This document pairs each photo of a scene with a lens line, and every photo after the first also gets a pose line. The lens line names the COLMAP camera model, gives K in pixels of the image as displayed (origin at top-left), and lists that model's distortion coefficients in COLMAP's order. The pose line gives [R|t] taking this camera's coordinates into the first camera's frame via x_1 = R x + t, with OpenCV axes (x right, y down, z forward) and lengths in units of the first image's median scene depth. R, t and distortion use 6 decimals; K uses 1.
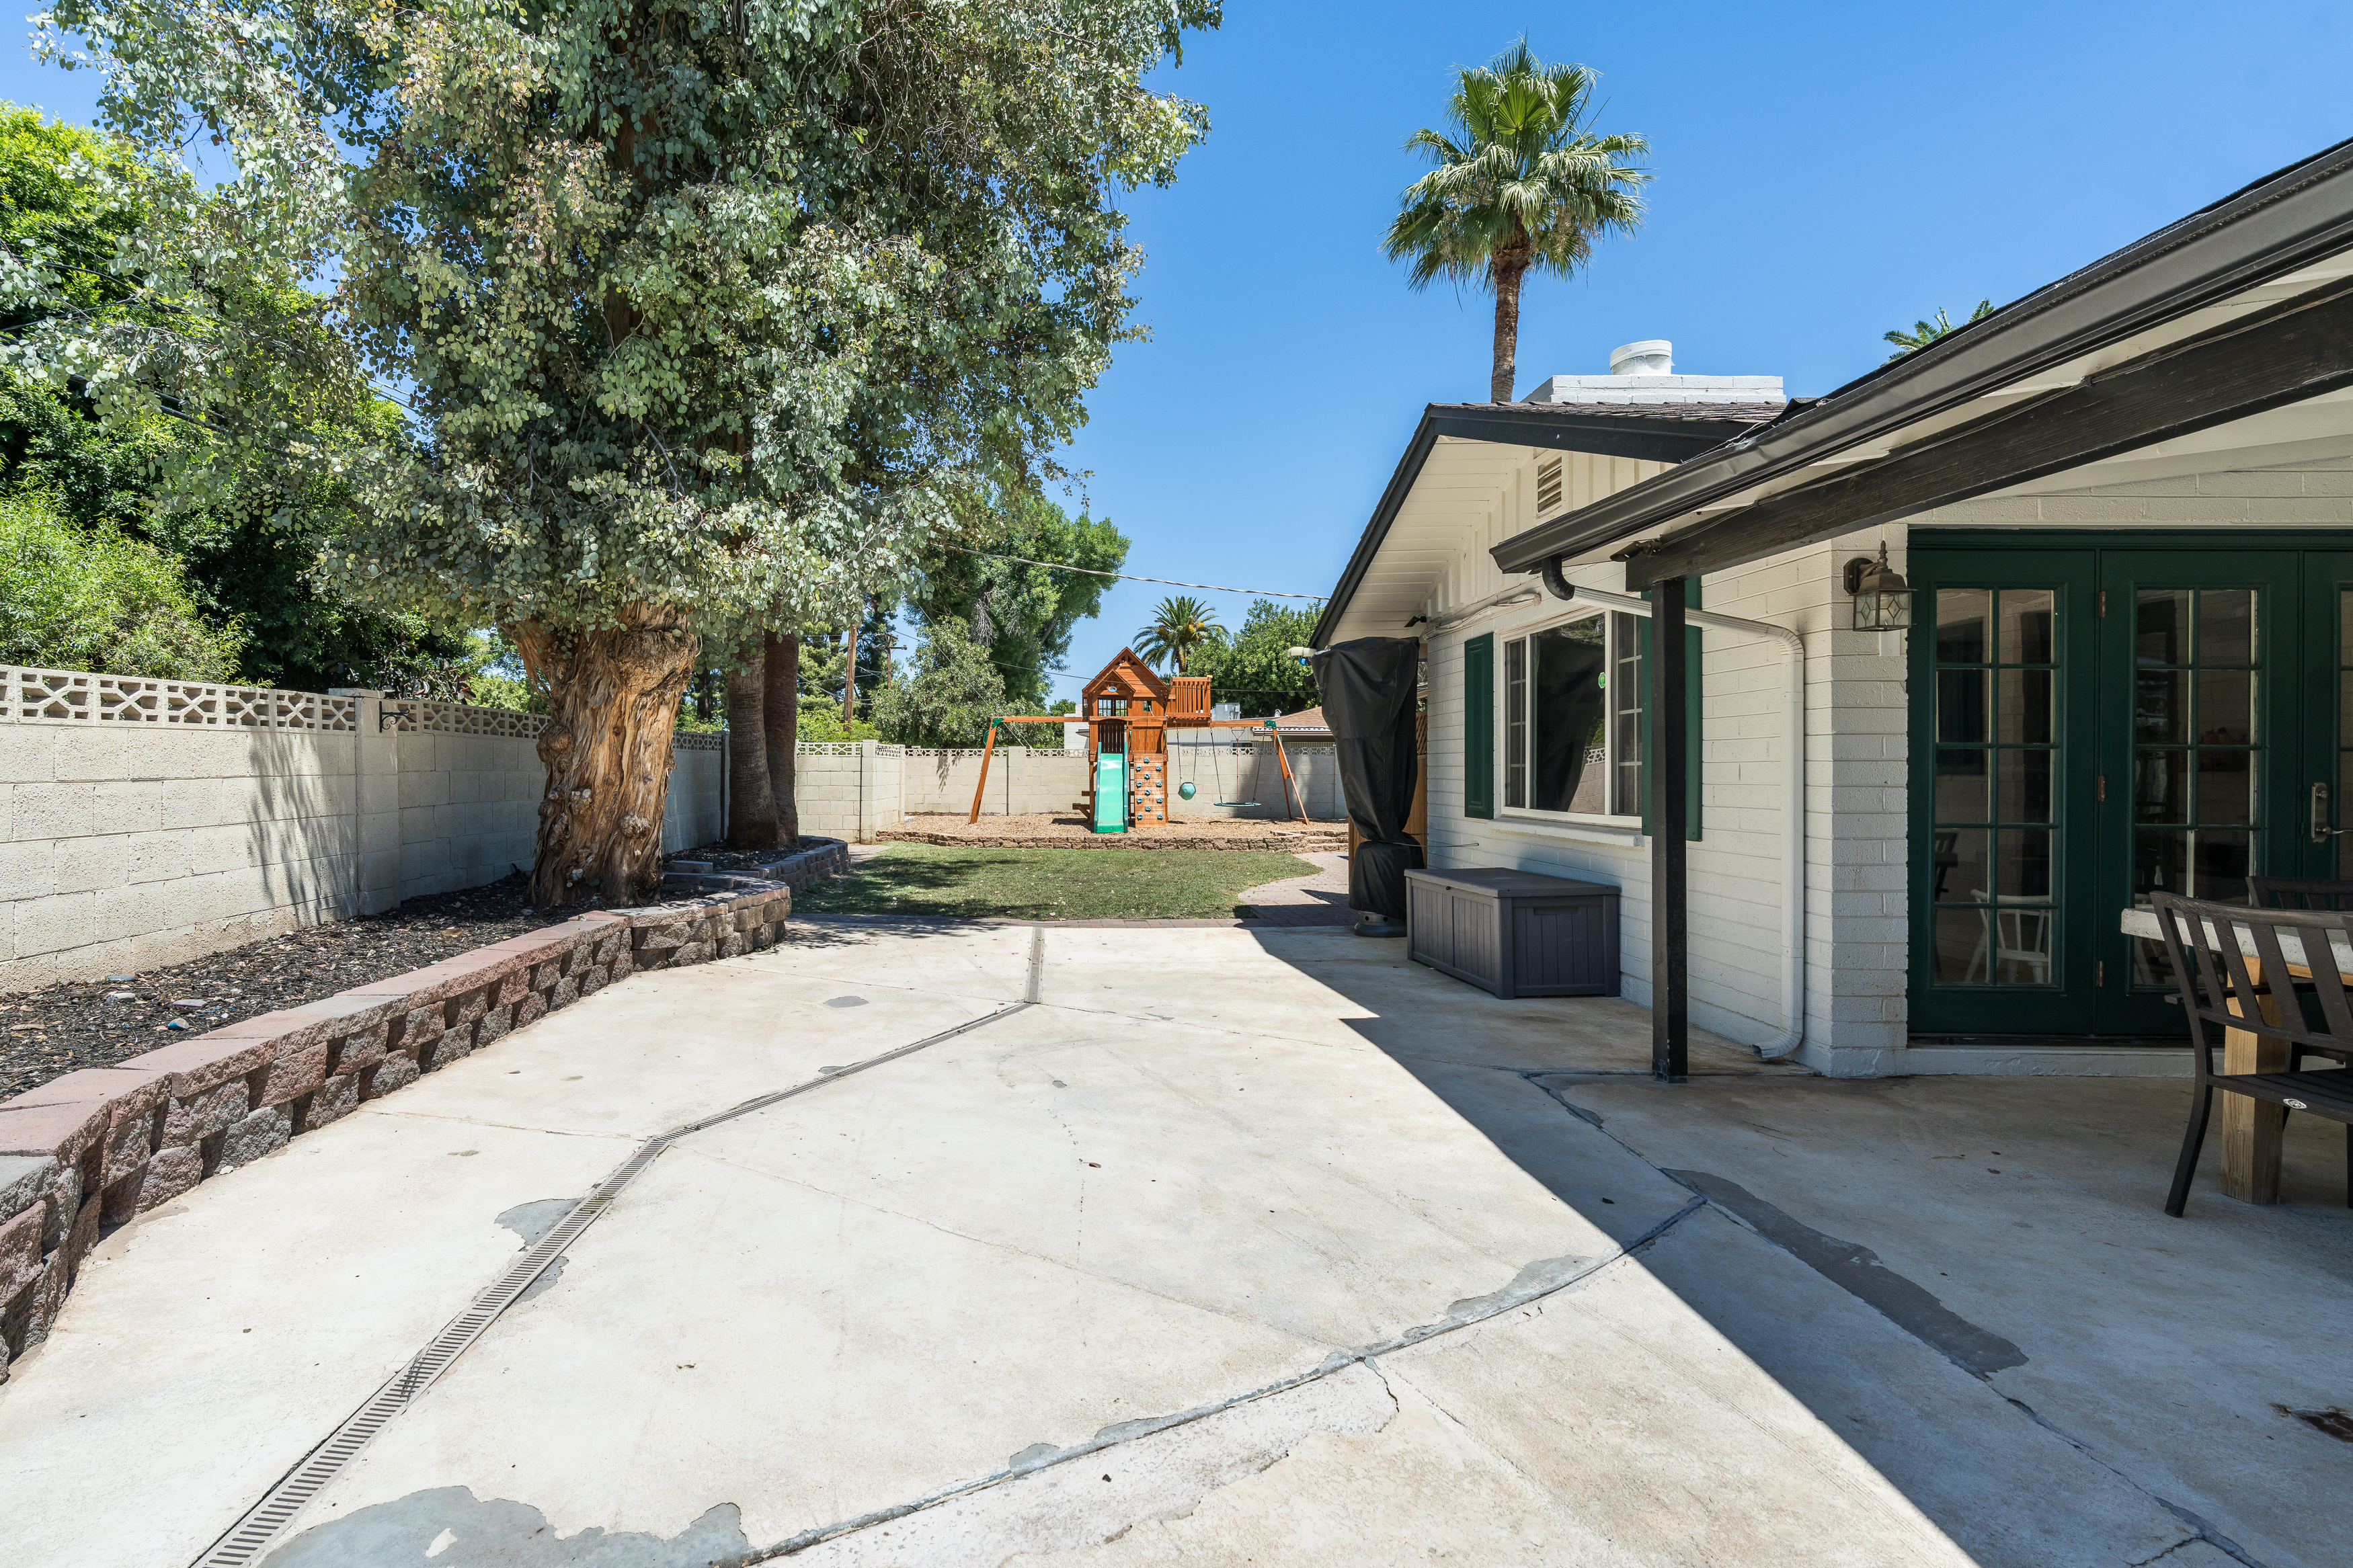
lens RADIAL K [[1106.6, 0, 1042.8], [0, 1106.6, 776.4], [0, 0, 1]] dist [-0.001066, 0.000066]
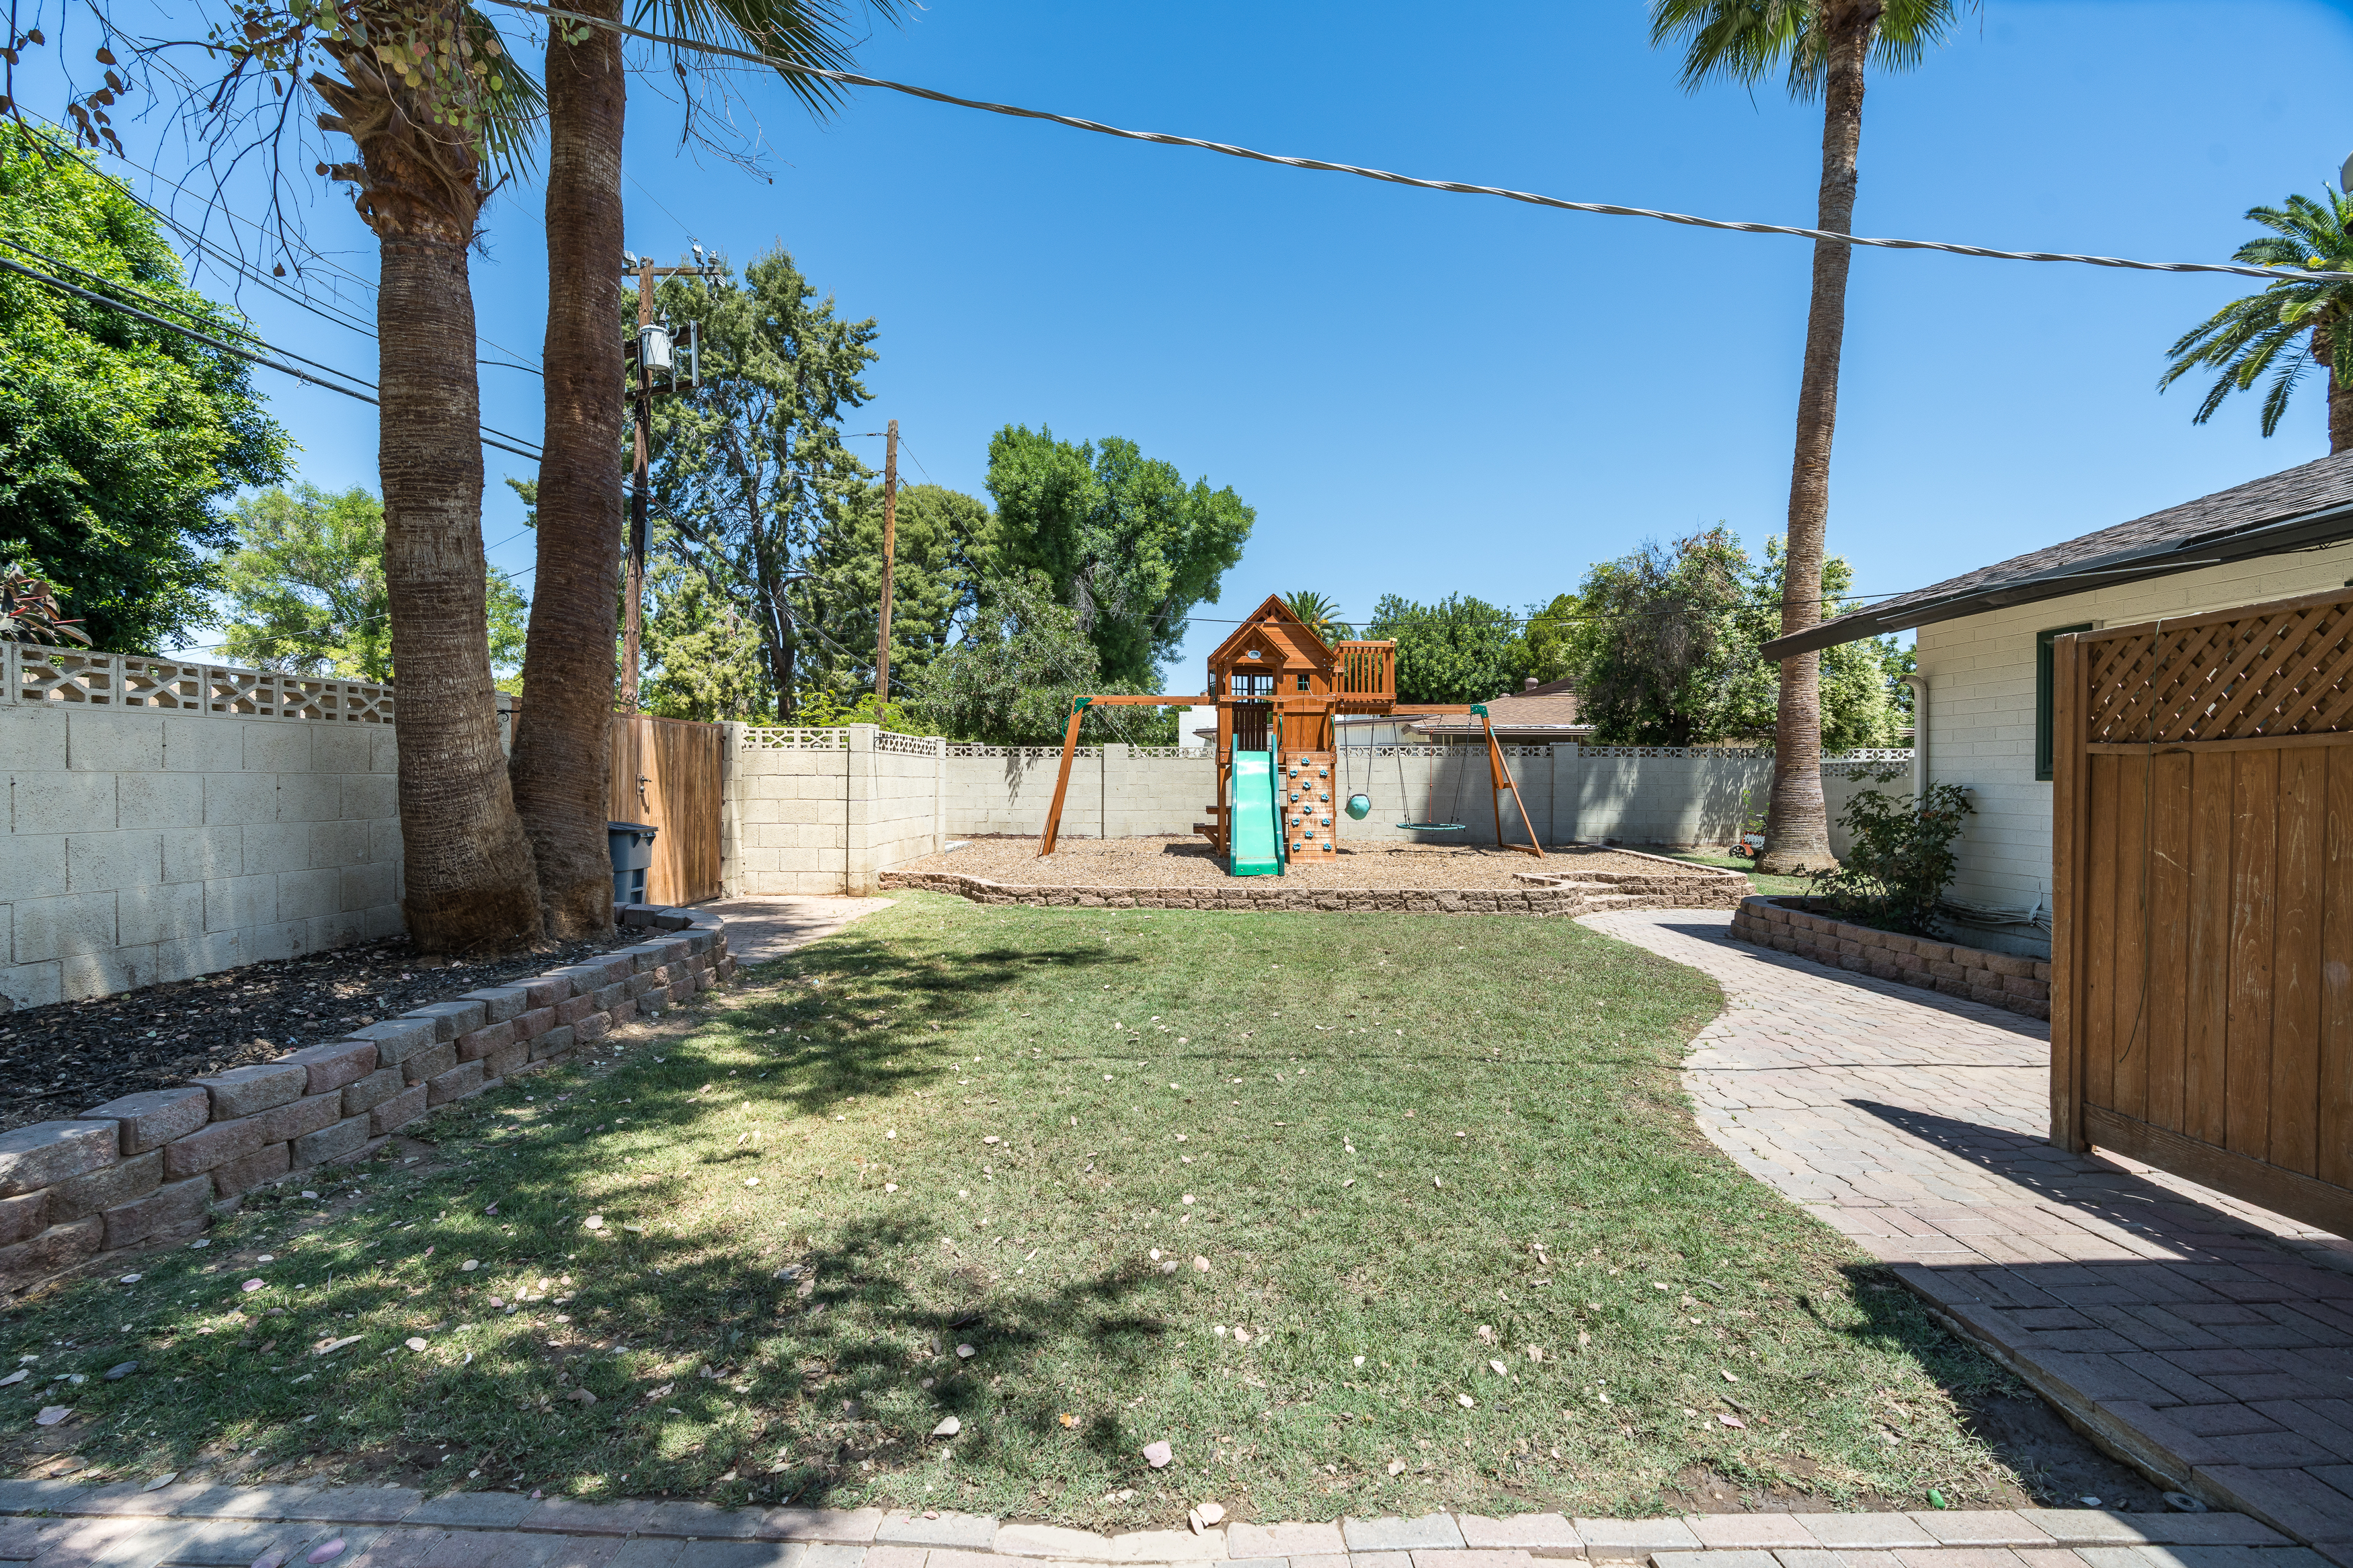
lens RADIAL K [[1047.1, 0, 1165.3], [0, 1047.1, 792.7], [0, 0, 1]] dist [-0.011870, 0.000336]
pose [[0.999953, 0.003253, 0.009147, 0.003179], [-0.003328, 0.999960, 0.008246, -0.000482], [-0.009120, -0.008276, 0.999924, 0.334662]]
